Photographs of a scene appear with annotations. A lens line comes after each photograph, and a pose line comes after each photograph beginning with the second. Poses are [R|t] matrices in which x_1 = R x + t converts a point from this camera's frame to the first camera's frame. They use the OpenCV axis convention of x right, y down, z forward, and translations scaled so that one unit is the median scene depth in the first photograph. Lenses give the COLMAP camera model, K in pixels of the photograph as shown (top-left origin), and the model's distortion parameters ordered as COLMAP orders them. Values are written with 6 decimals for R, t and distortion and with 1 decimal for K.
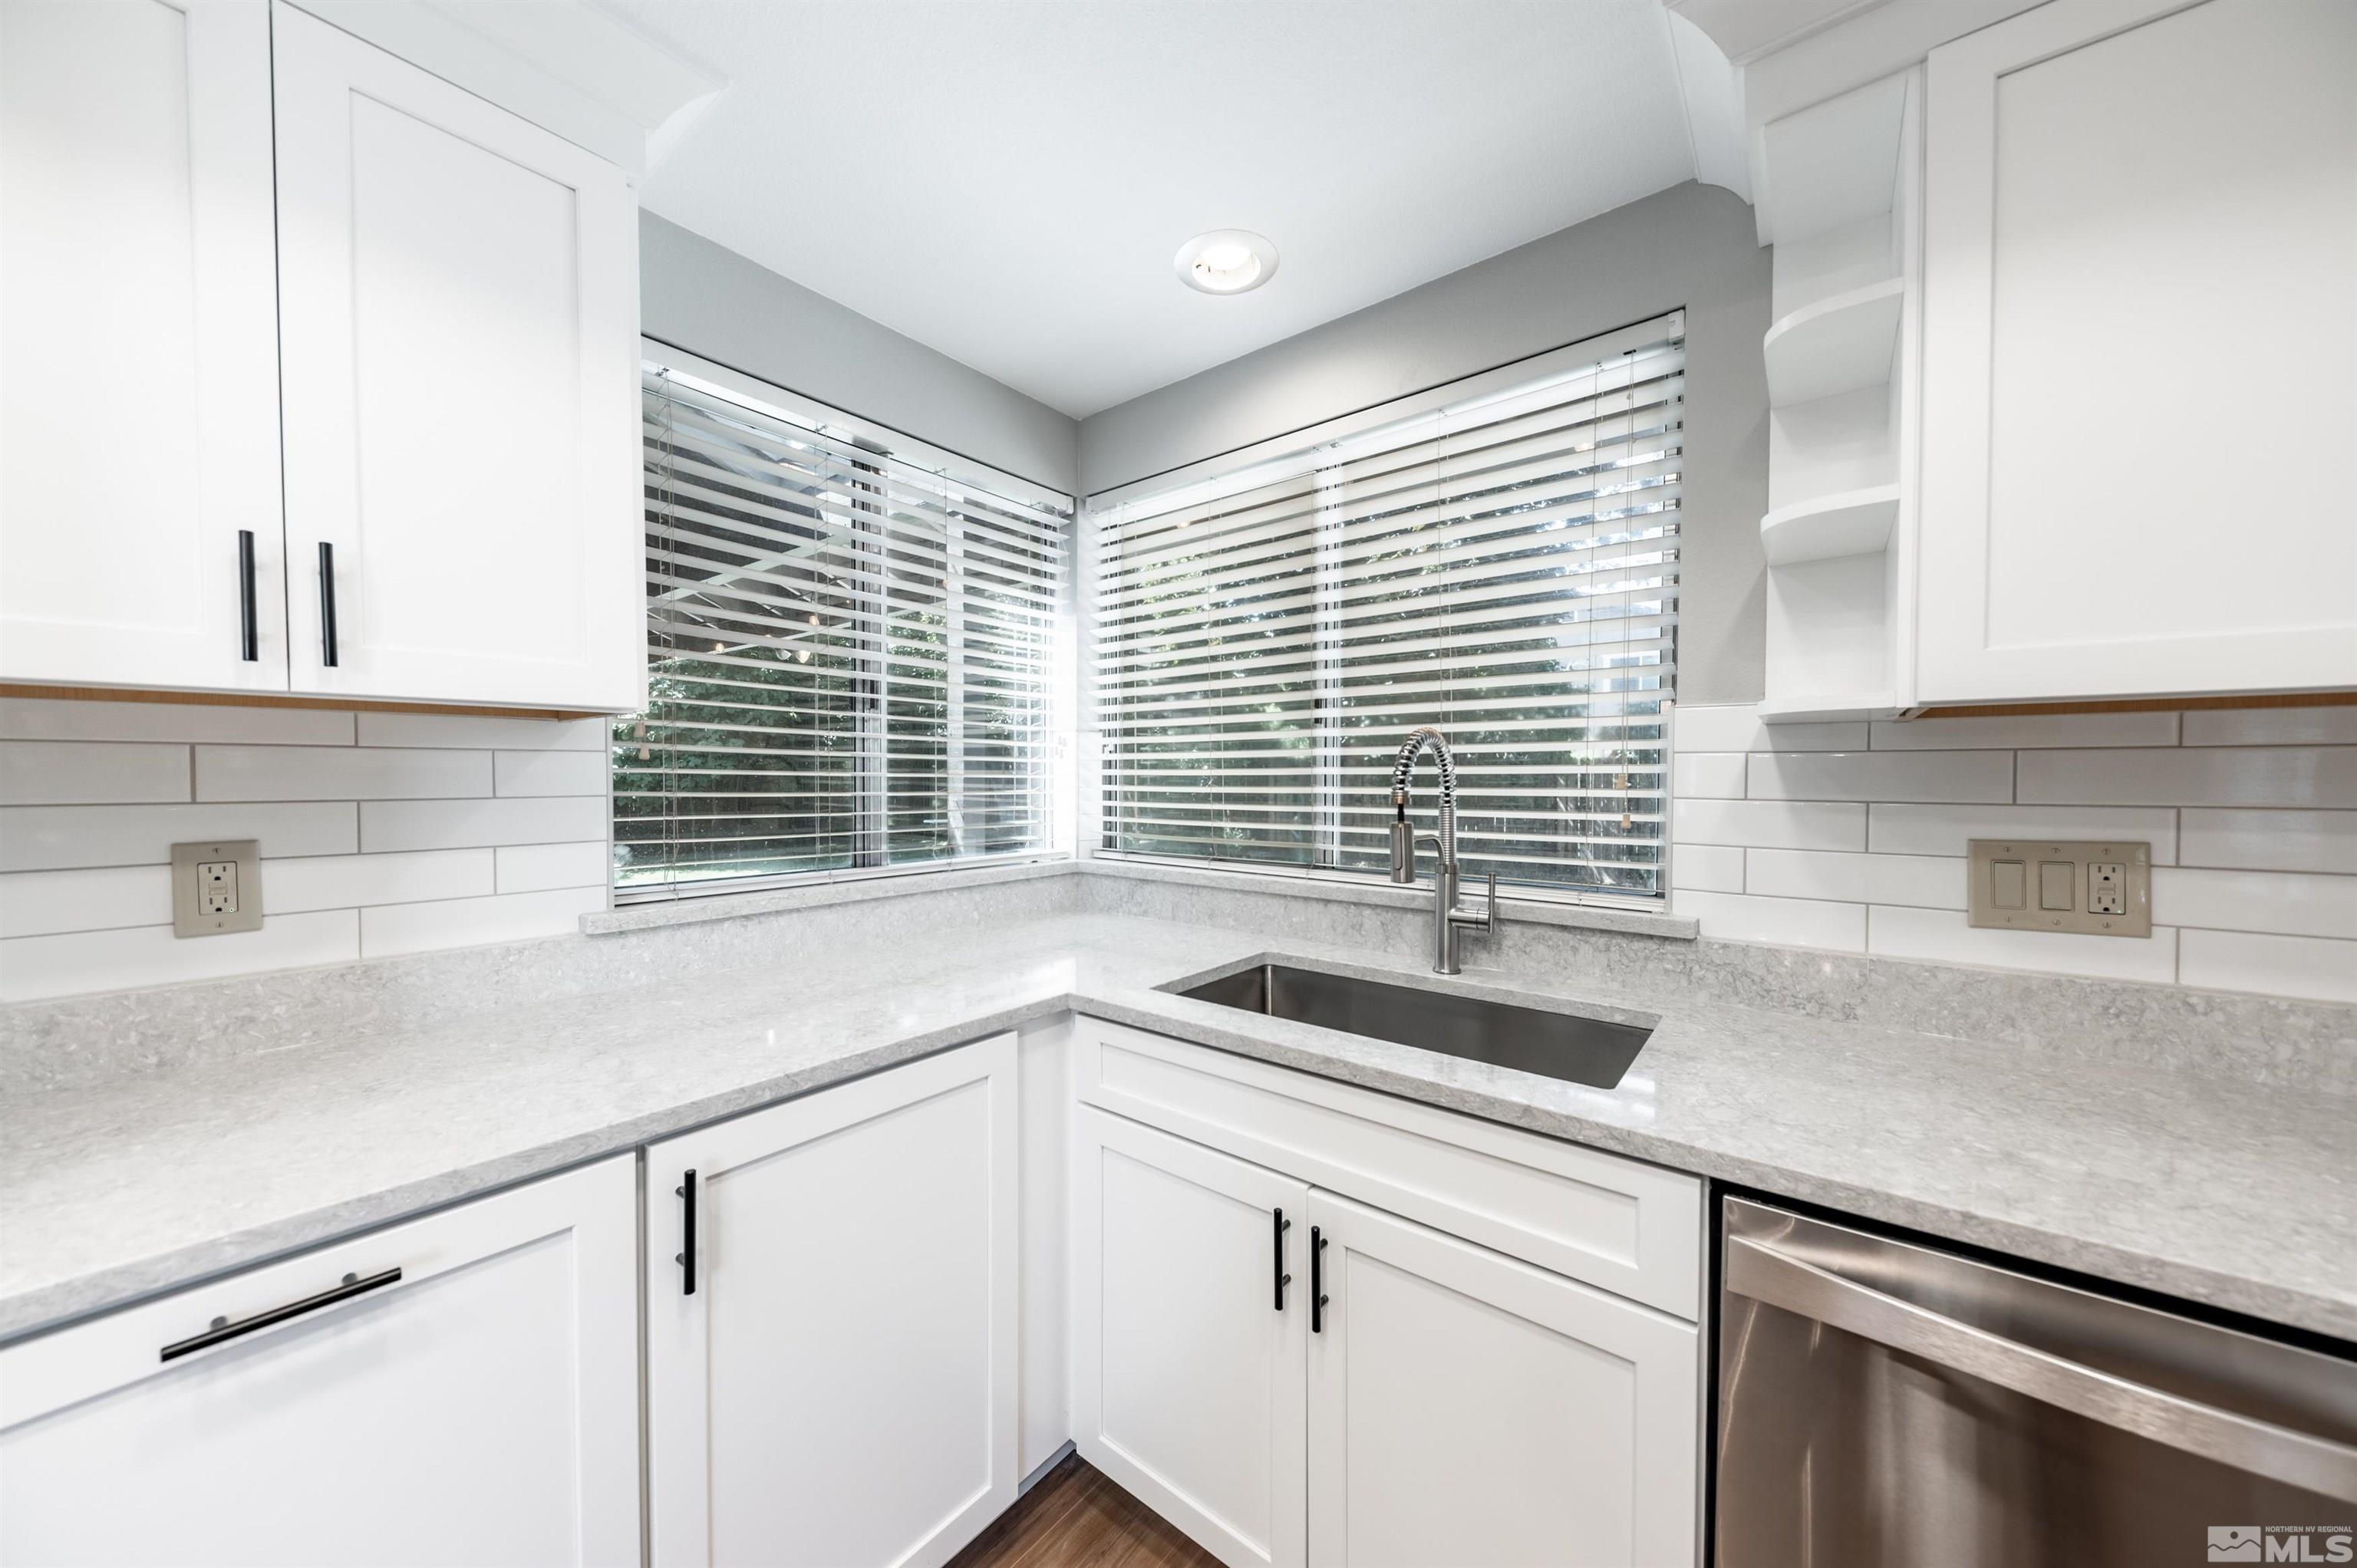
lens RADIAL K [[811.5, 0, 1173.2], [0, 811.5, 792.6], [0, 0, 1]] dist [0.000936, -0.002403]
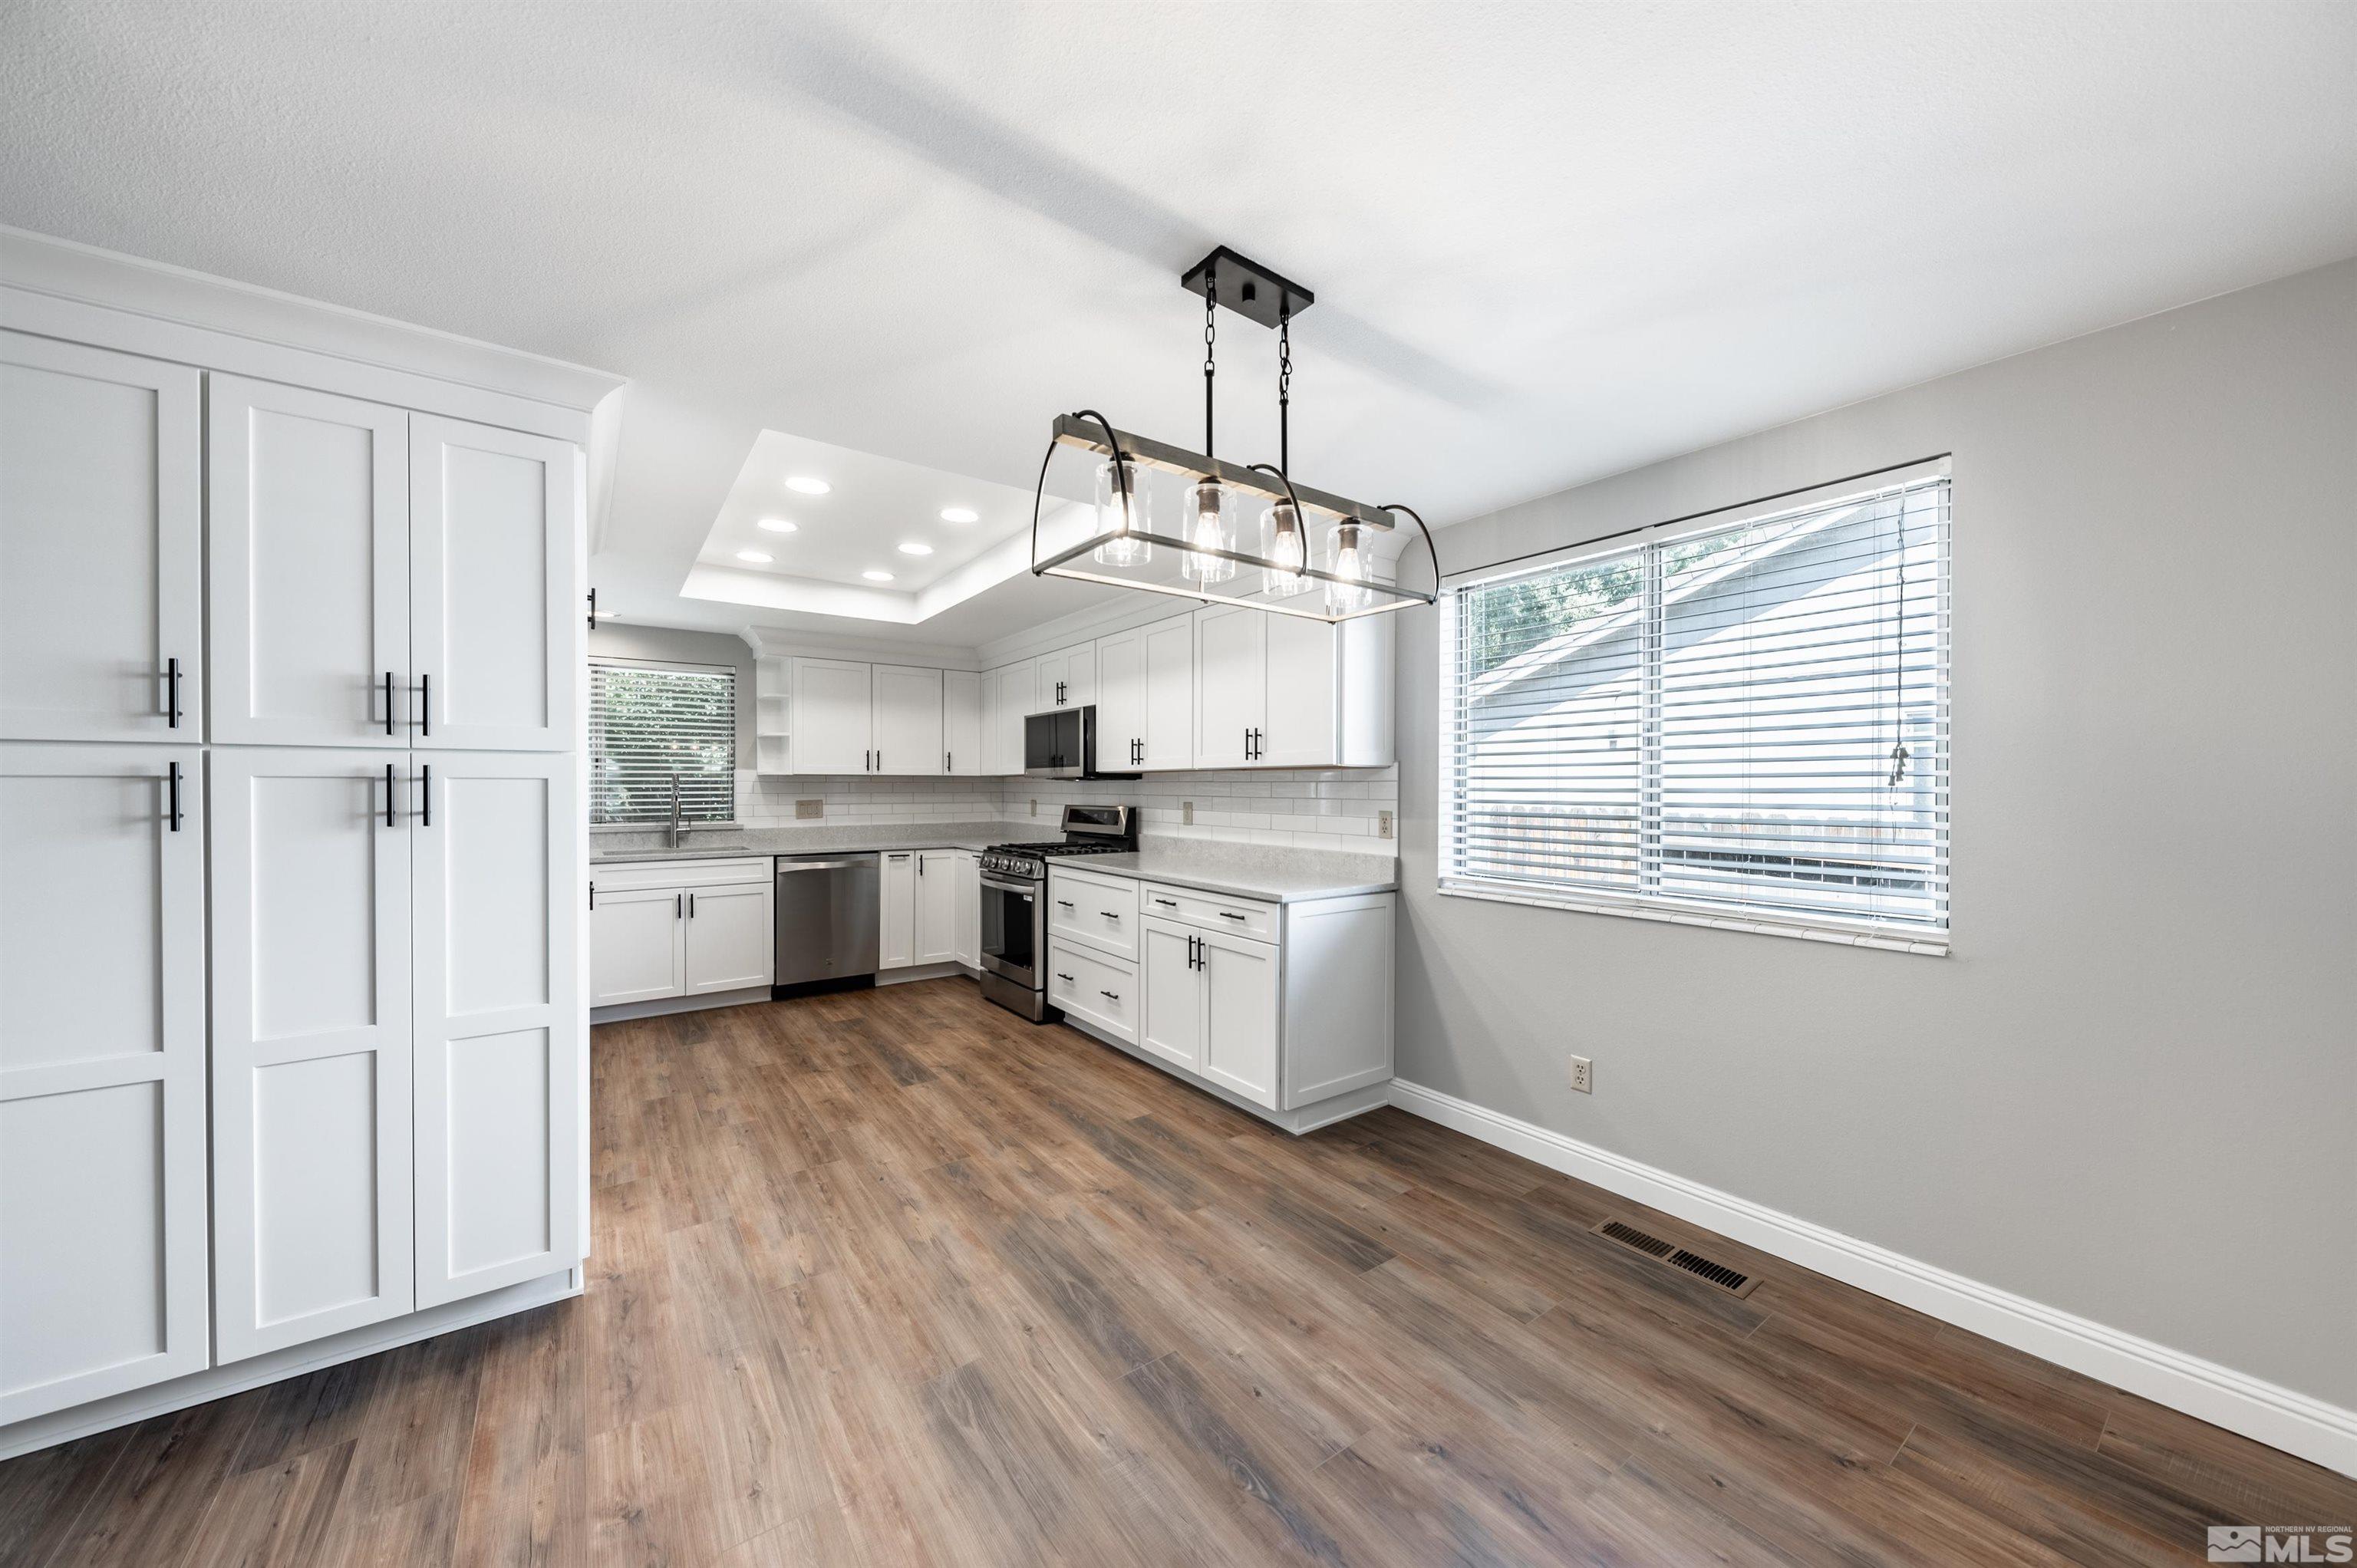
lens RADIAL K [[811.5, 0, 1173.2], [0, 811.5, 792.6], [0, 0, 1]] dist [0.000936, -0.002403]
pose [[0.247011, -0.007487, 0.968984, -2.675157], [0.021634, 0.999764, 0.002210, 0.039704], [-0.968771, 0.020417, 0.247114, -2.012809]]
